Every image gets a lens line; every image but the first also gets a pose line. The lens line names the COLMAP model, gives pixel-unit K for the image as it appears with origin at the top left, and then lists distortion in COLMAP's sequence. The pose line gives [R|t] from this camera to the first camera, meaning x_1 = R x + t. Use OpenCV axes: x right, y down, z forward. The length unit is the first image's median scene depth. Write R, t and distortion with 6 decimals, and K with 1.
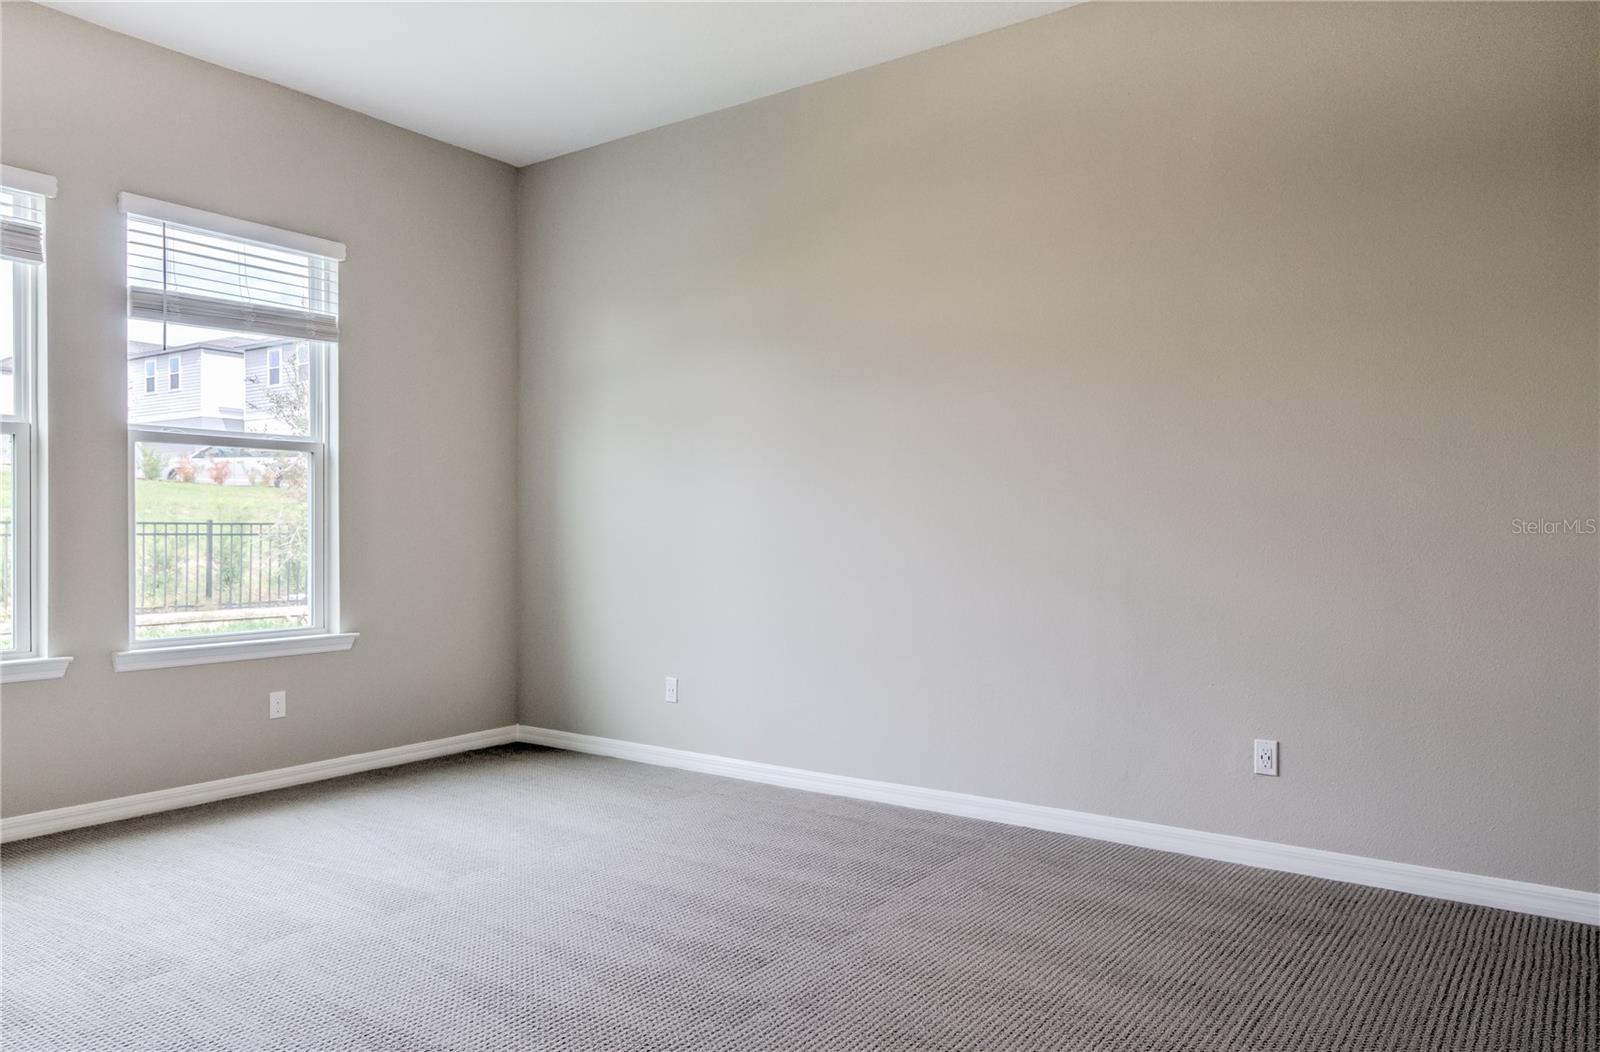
lens RADIAL K [[1097.8, 0, 801.7], [0, 1097.8, 531.3], [0, 0, 1]] dist [0.011722, 0.000242]
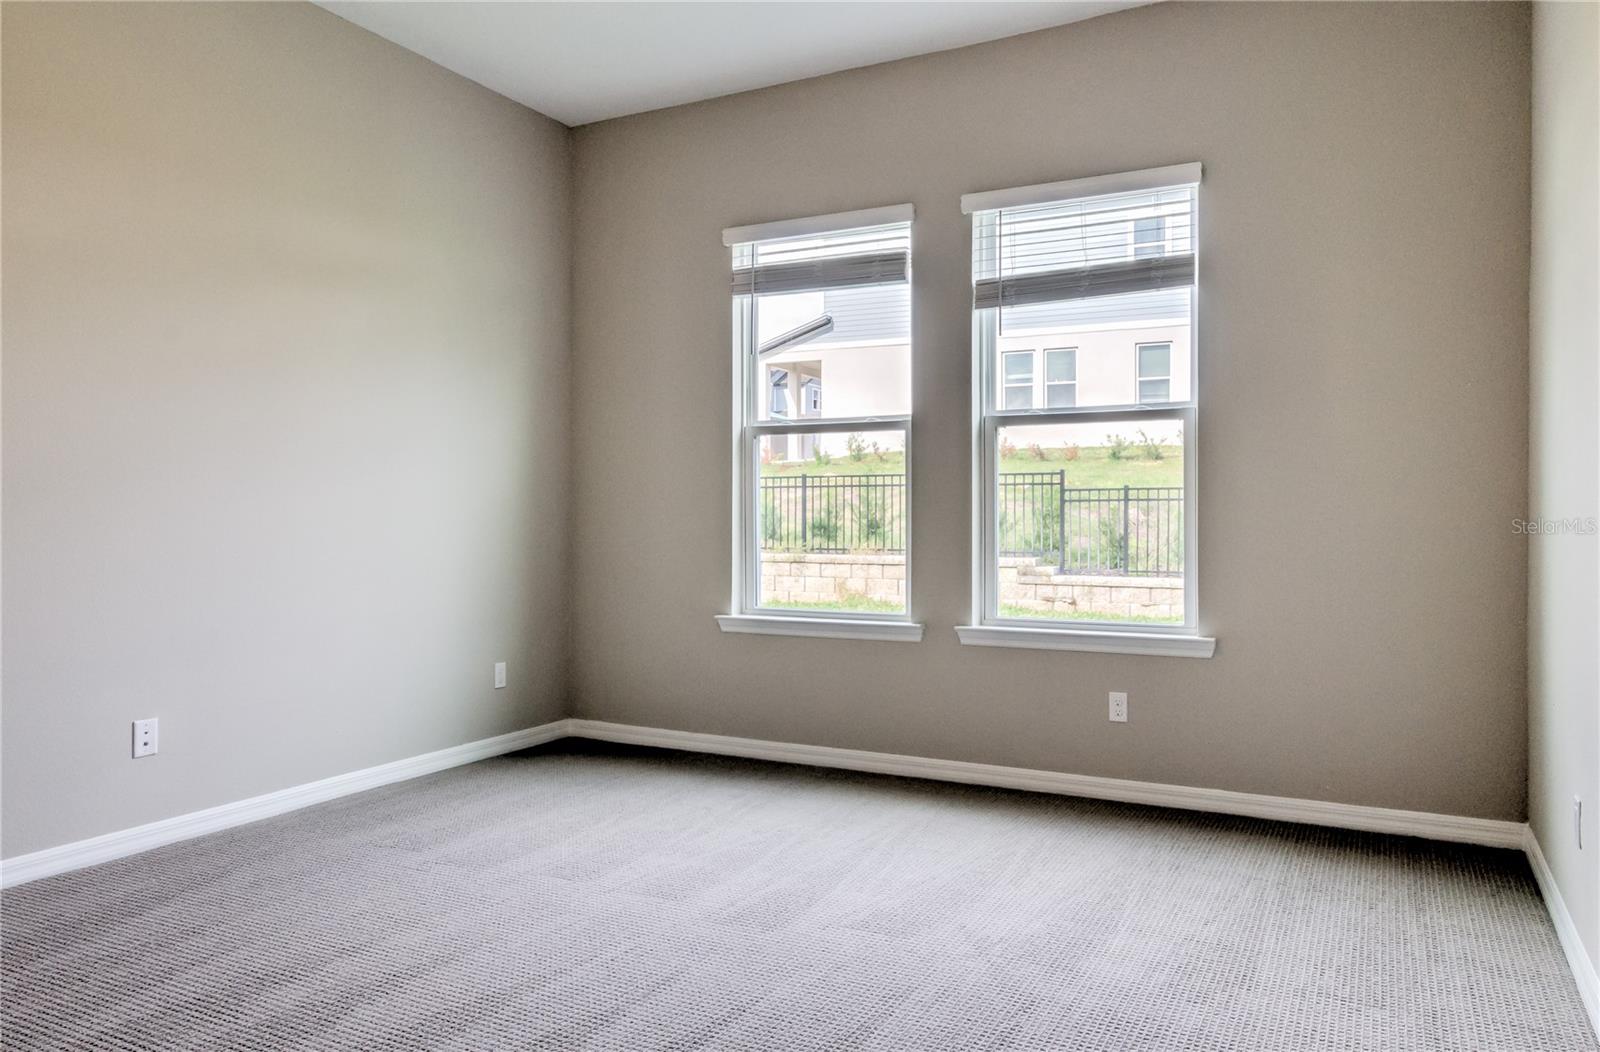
lens RADIAL K [[1097.8, 0, 802.9], [0, 1097.8, 519.5], [0, 0, 1]] dist [0.011722, 0.000242]
pose [[0.142518, 0.004942, -0.989780, 0.398080], [0.003395, 0.999979, 0.005482, -0.000466], [0.989786, -0.004142, 0.142498, 0.664926]]
